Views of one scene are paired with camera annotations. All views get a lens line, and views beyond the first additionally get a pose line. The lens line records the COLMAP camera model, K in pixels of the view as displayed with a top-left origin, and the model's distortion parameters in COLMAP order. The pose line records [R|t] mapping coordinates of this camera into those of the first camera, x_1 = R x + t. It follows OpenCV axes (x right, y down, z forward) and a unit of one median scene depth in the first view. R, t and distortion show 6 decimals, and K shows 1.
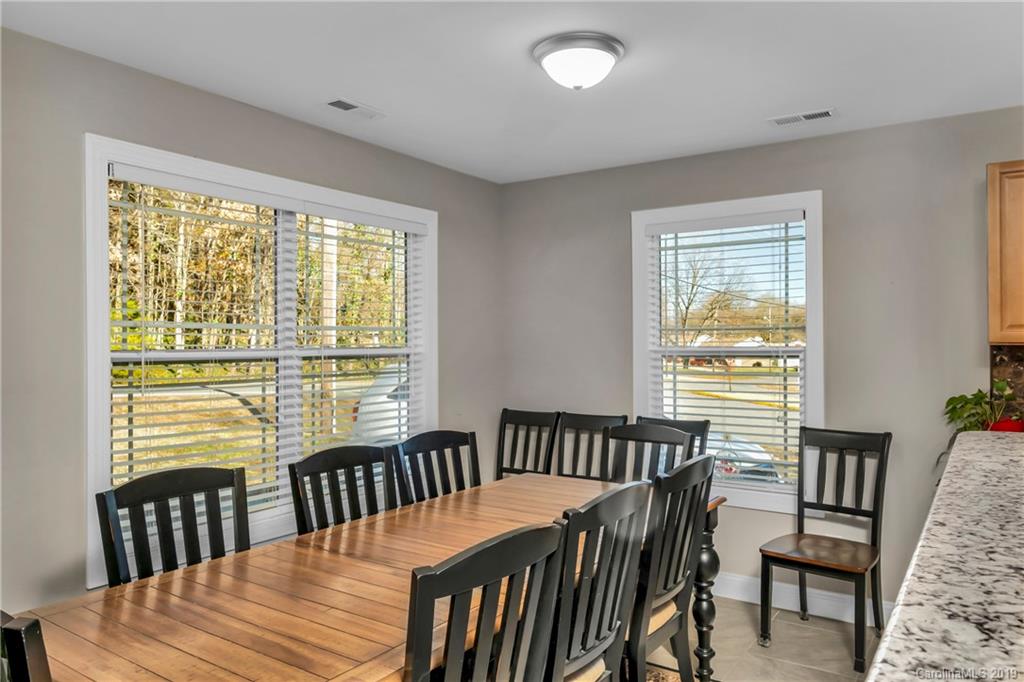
lens RADIAL K [[699.6, 0, 512.0], [0, 699.6, 341.0], [0, 0, 1]] dist [-0.002017, -0.001522]
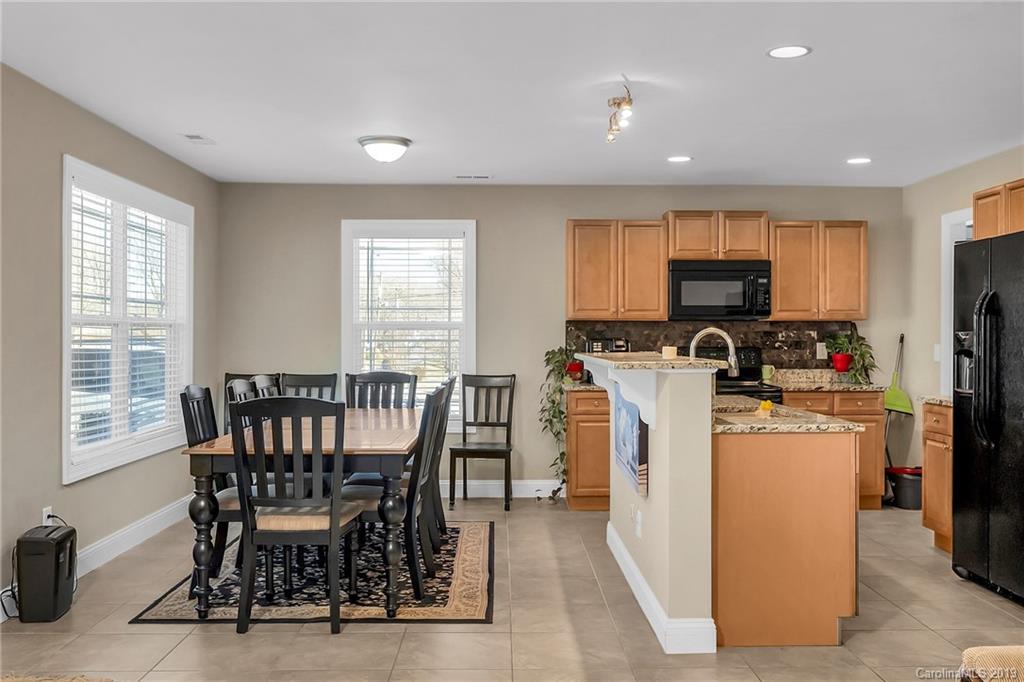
lens RADIAL K [[954.0, 0, 509.3], [0, 954.0, 336.7], [0, 0, 1]] dist [0.000442, -0.002452]
pose [[0.815933, 0.003627, 0.578135, -0.778530], [-0.005997, 0.999980, 0.002191, 0.039763], [-0.578116, -0.005255, 0.815938, -0.828577]]
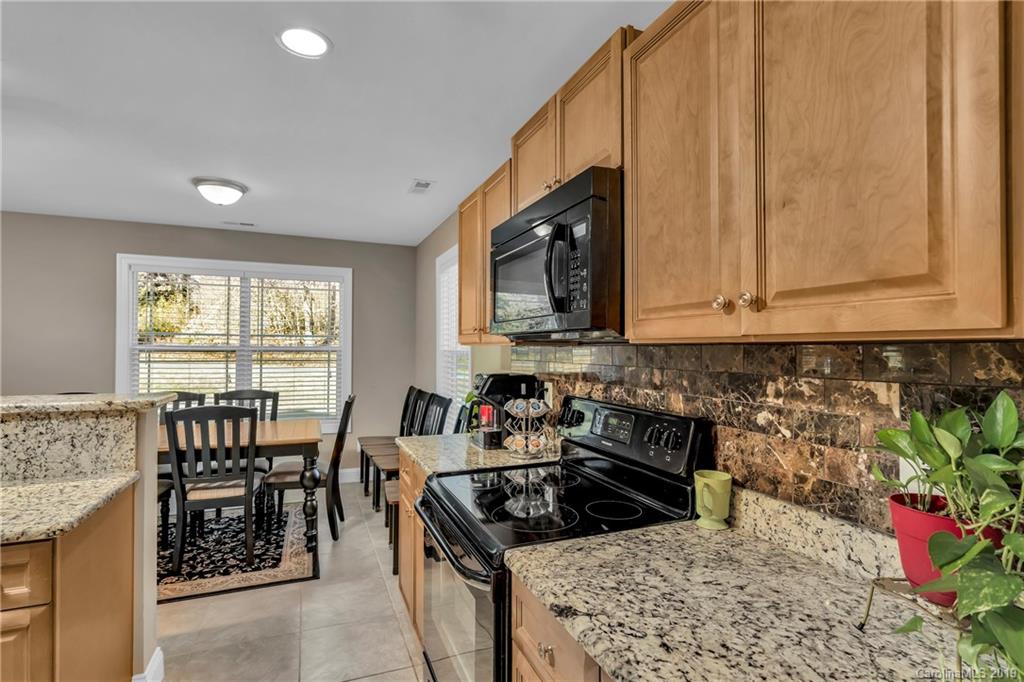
lens RADIAL K [[494.3, 0, 513.1], [0, 494.3, 344.9], [0, 0, 1]] dist [0.001045, 0.000140]
pose [[0.833311, 0.005380, -0.552778, 1.151808], [-0.009219, 0.999949, -0.004165, 0.007201], [0.552728, 0.008567, 0.833318, 0.263629]]
